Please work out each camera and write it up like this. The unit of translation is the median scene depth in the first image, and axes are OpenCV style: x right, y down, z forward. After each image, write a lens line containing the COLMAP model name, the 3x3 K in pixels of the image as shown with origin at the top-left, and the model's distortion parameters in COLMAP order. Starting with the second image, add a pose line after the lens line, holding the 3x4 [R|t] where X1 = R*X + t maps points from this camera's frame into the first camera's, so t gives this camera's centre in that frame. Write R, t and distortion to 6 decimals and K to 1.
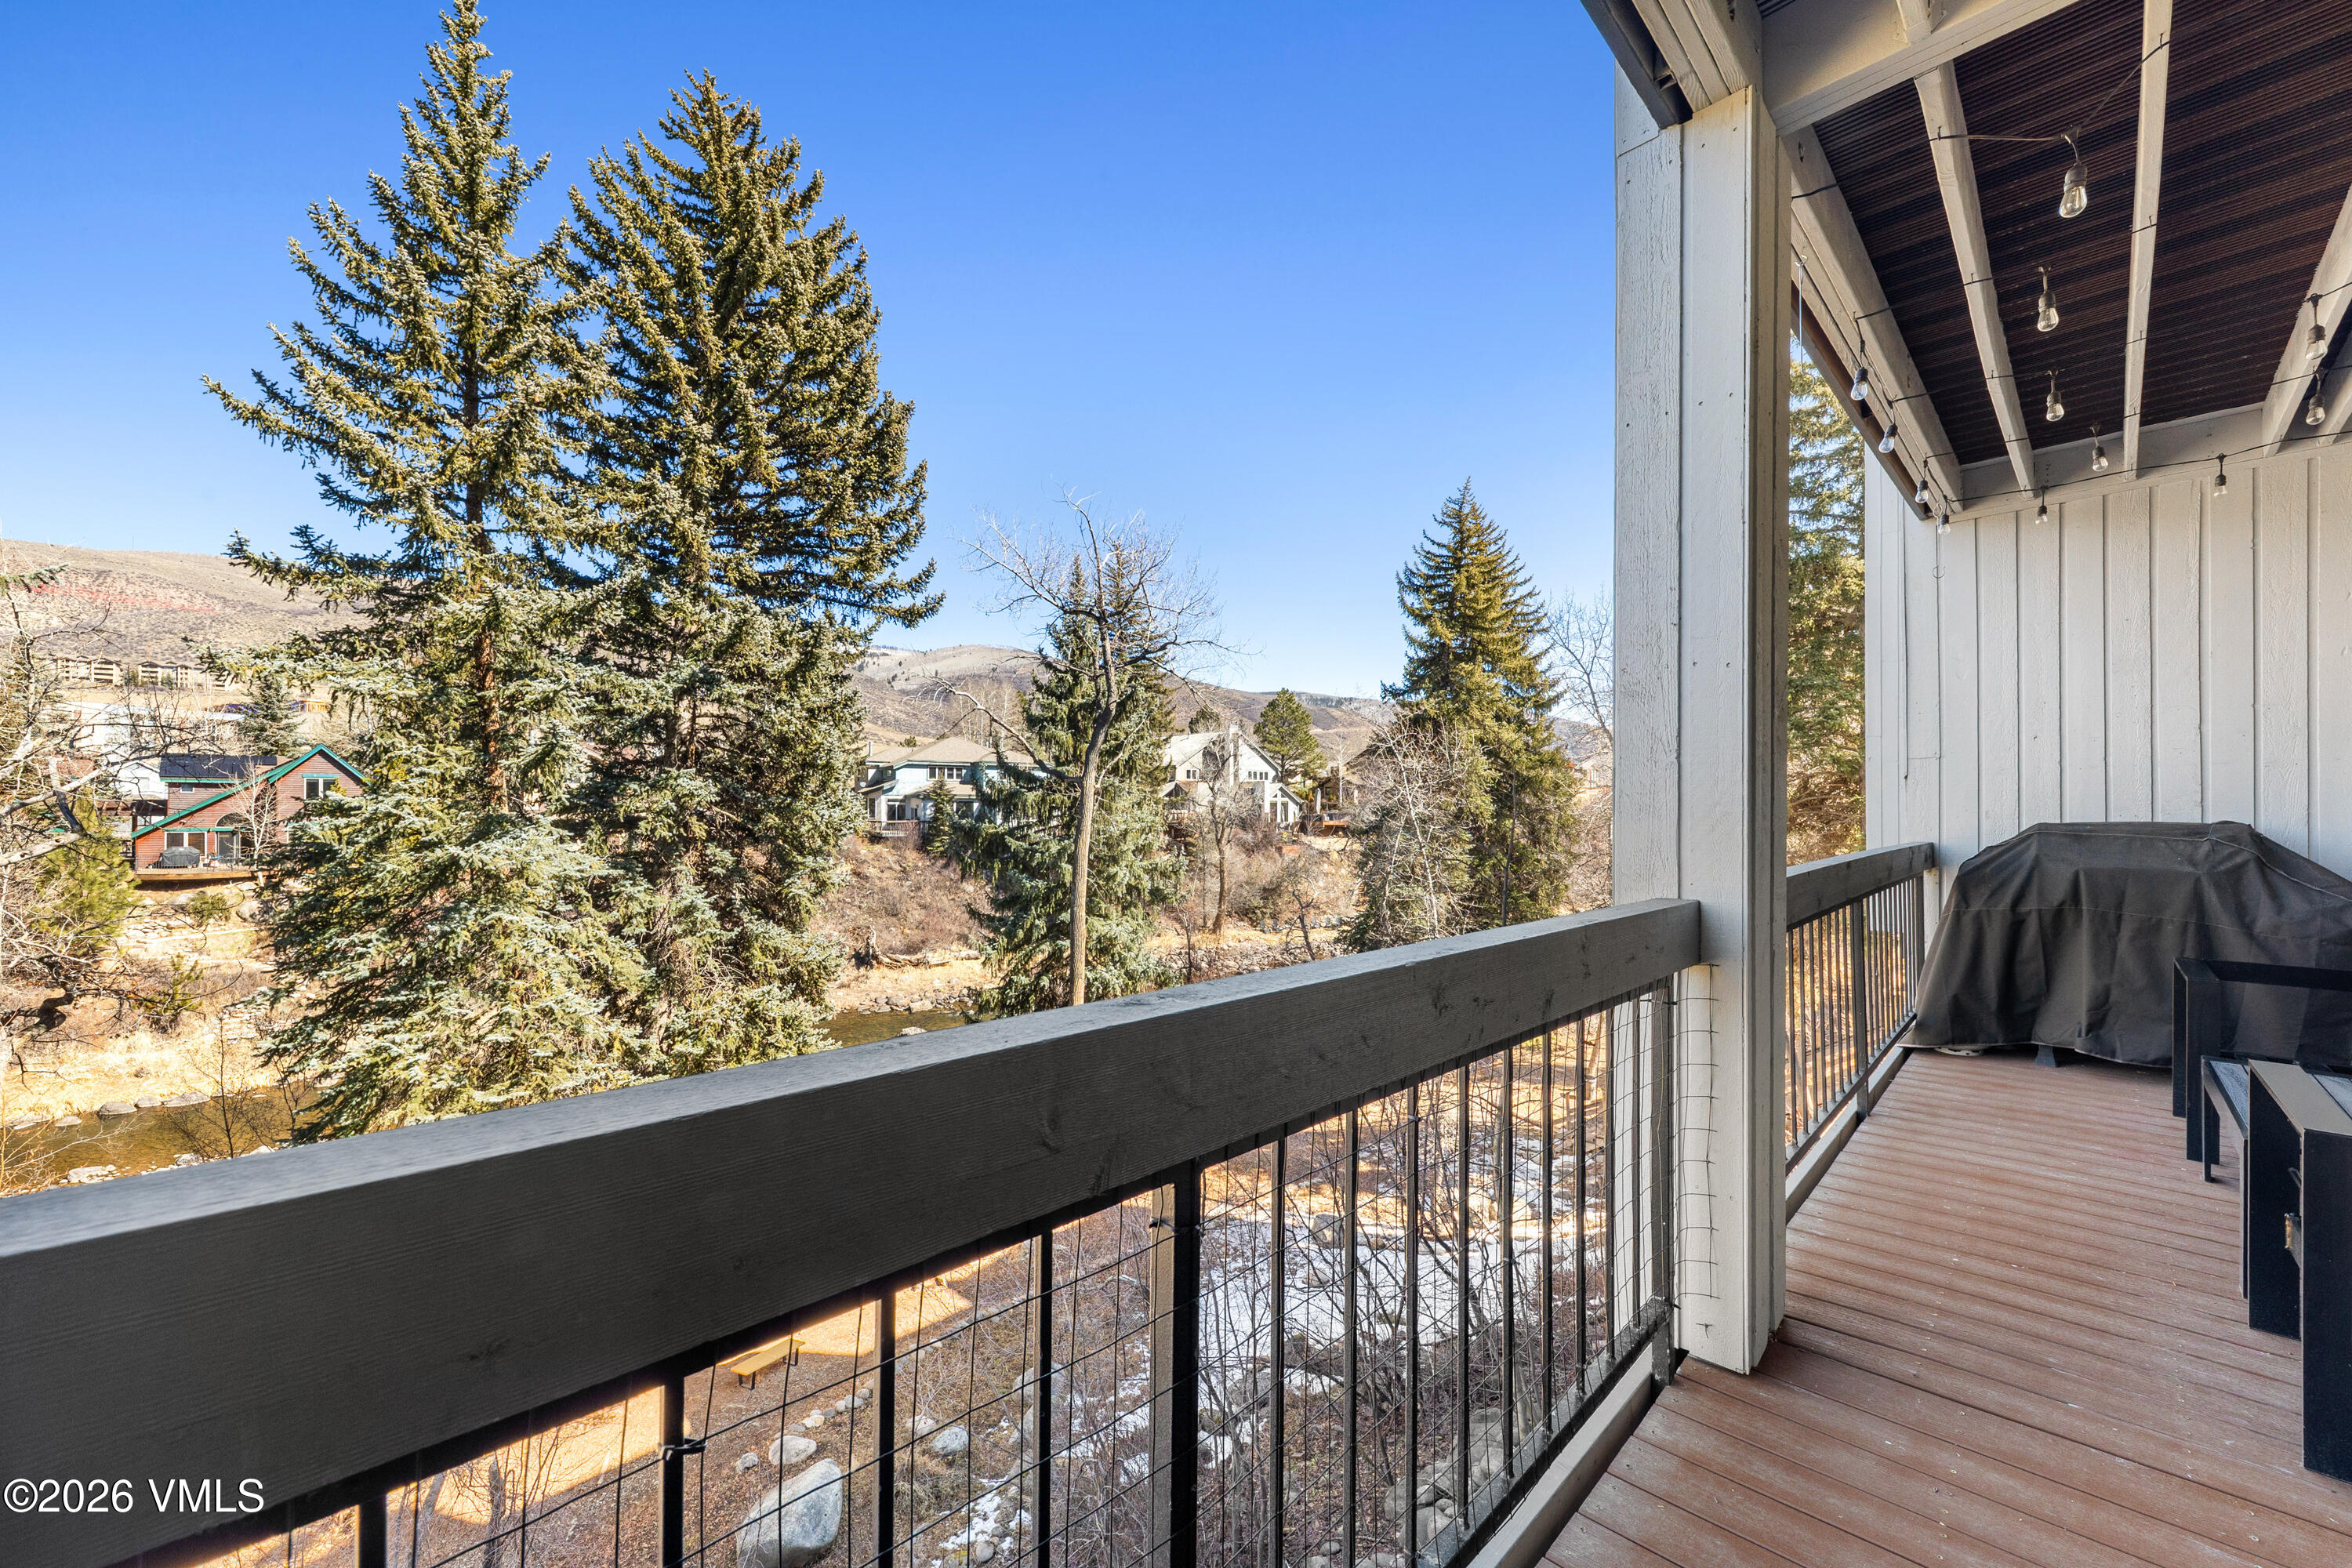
lens RADIAL K [[915.9, 0, 1223.4], [0, 915.9, 806.7], [0, 0, 1]] dist [0.008462, -0.000906]
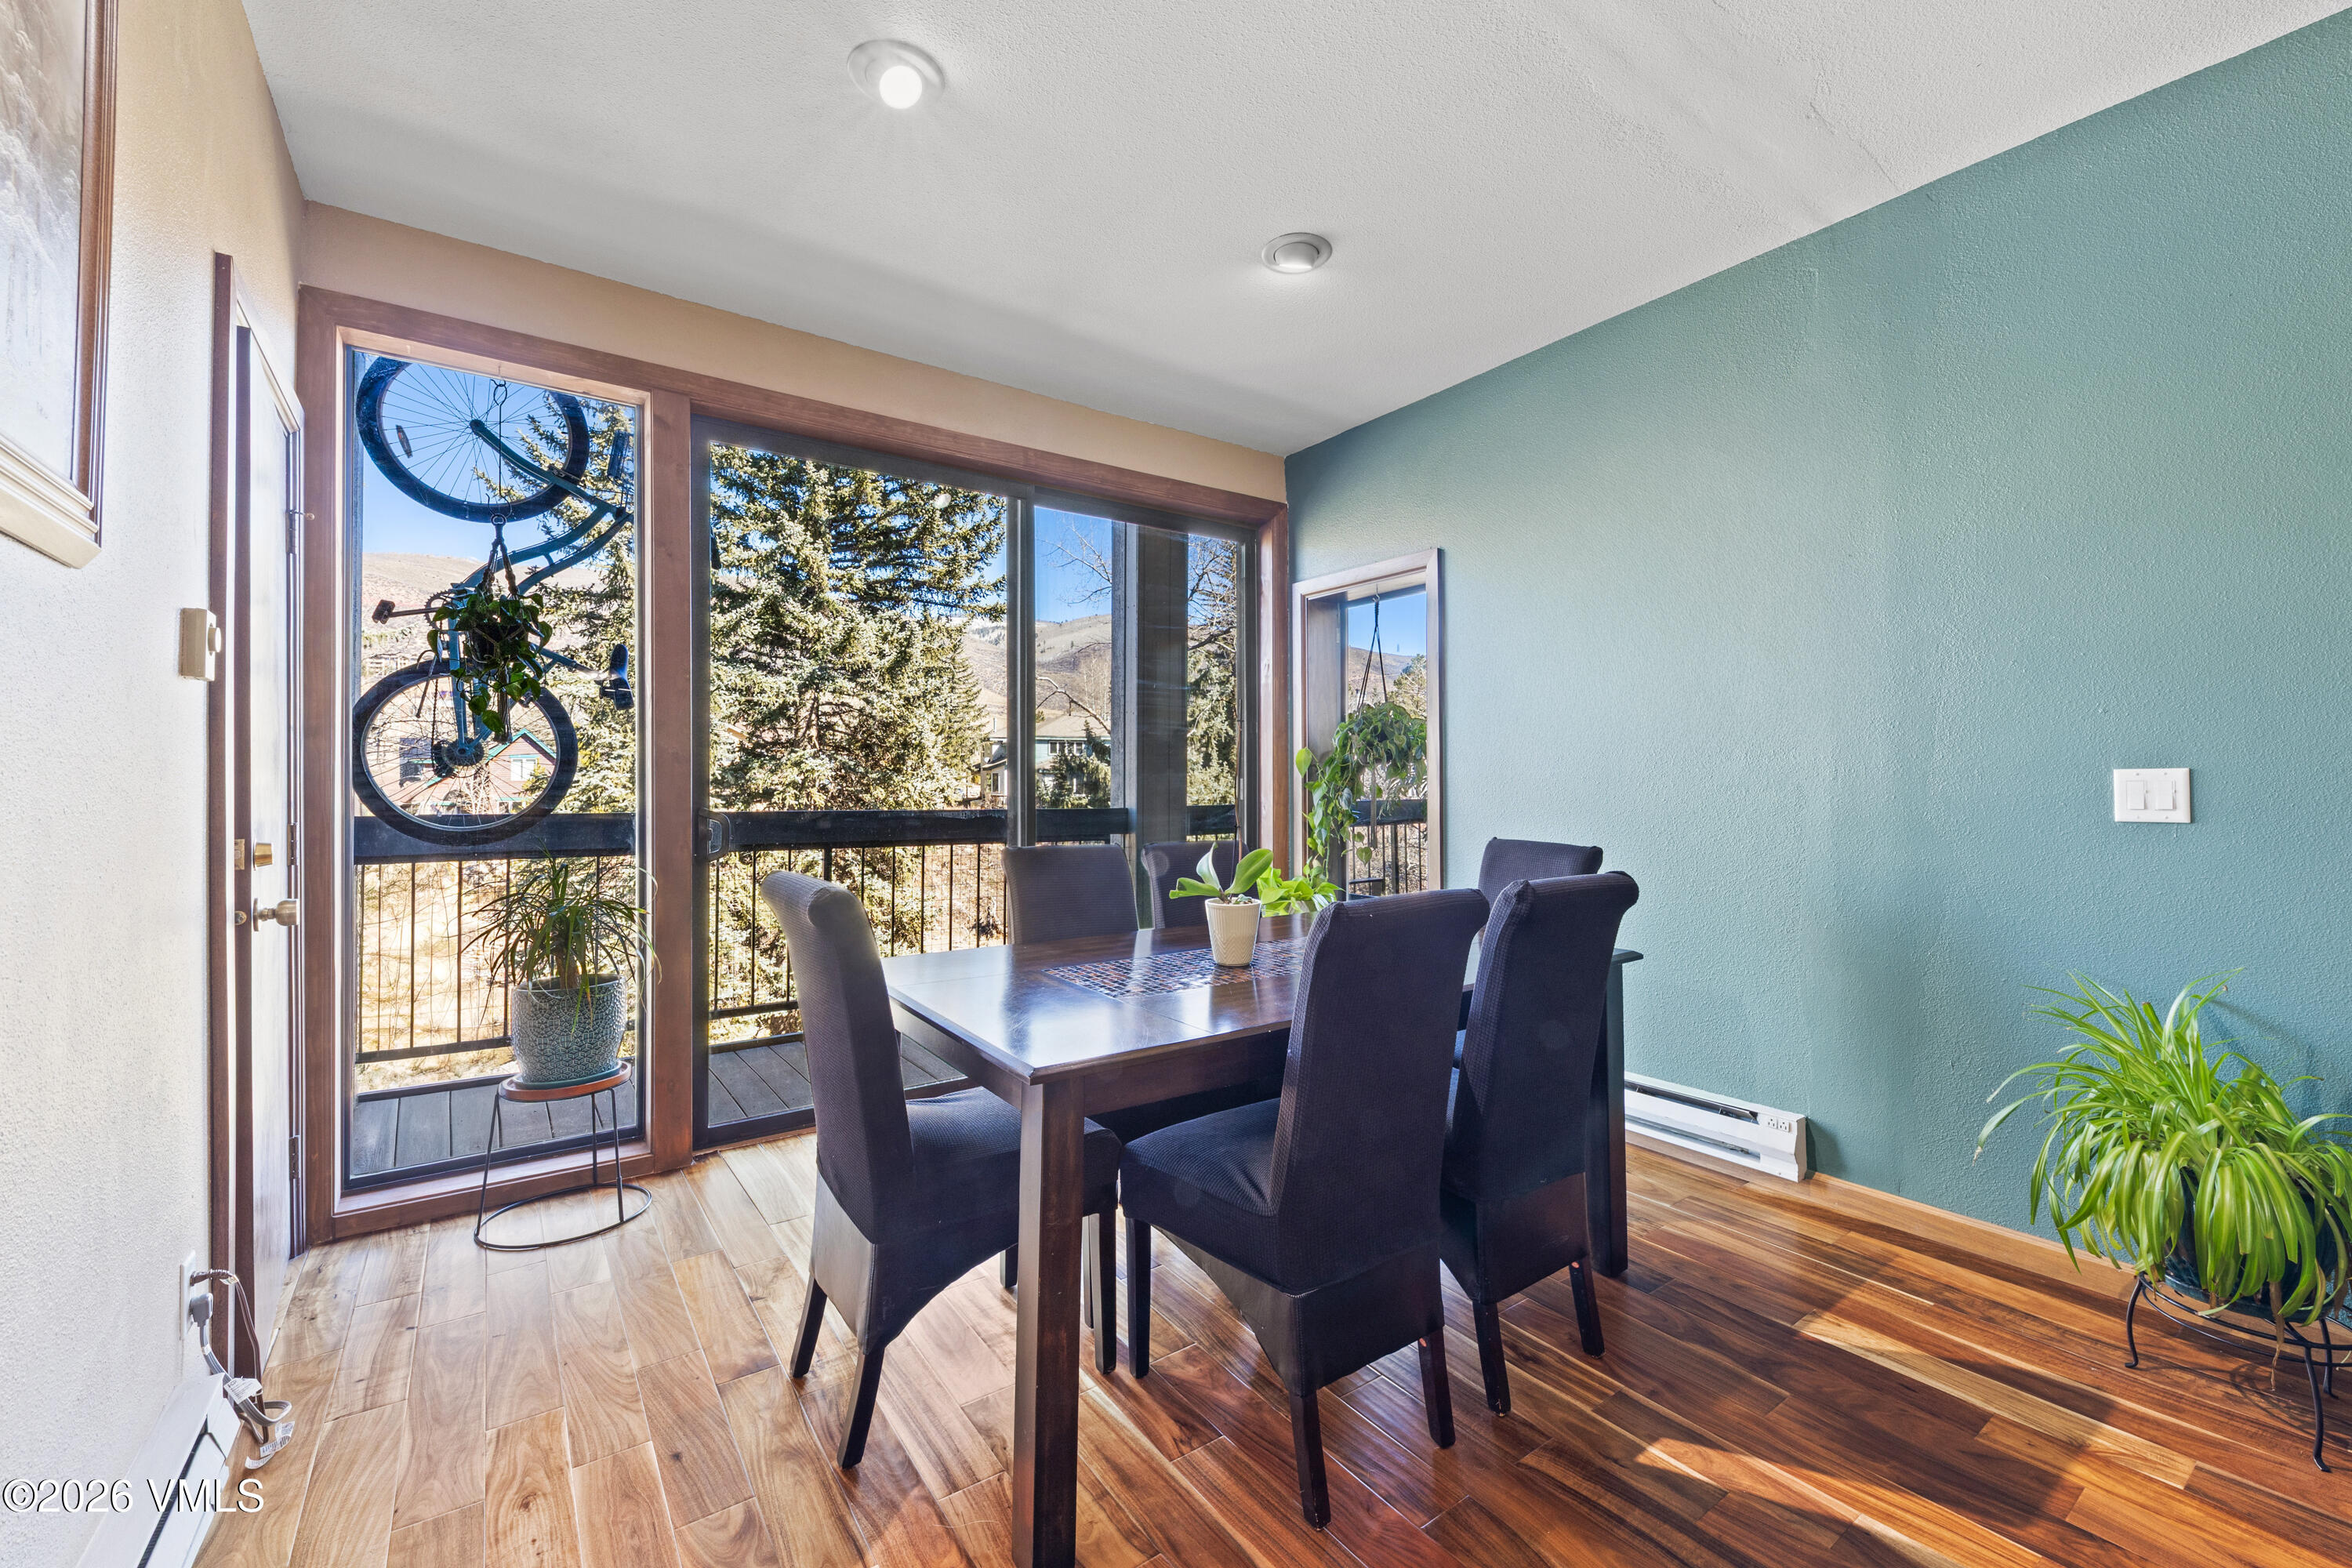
lens RADIAL K [[965.4, 0, 1222.8], [0, 965.4, 771.2], [0, 0, 1]] dist [0.005408, -0.003762]
pose [[0.990347, -0.006133, -0.138477, 0.126838], [0.004695, 0.999932, -0.010709, 0.004275], [0.138533, 0.009956, 0.990308, -0.180049]]
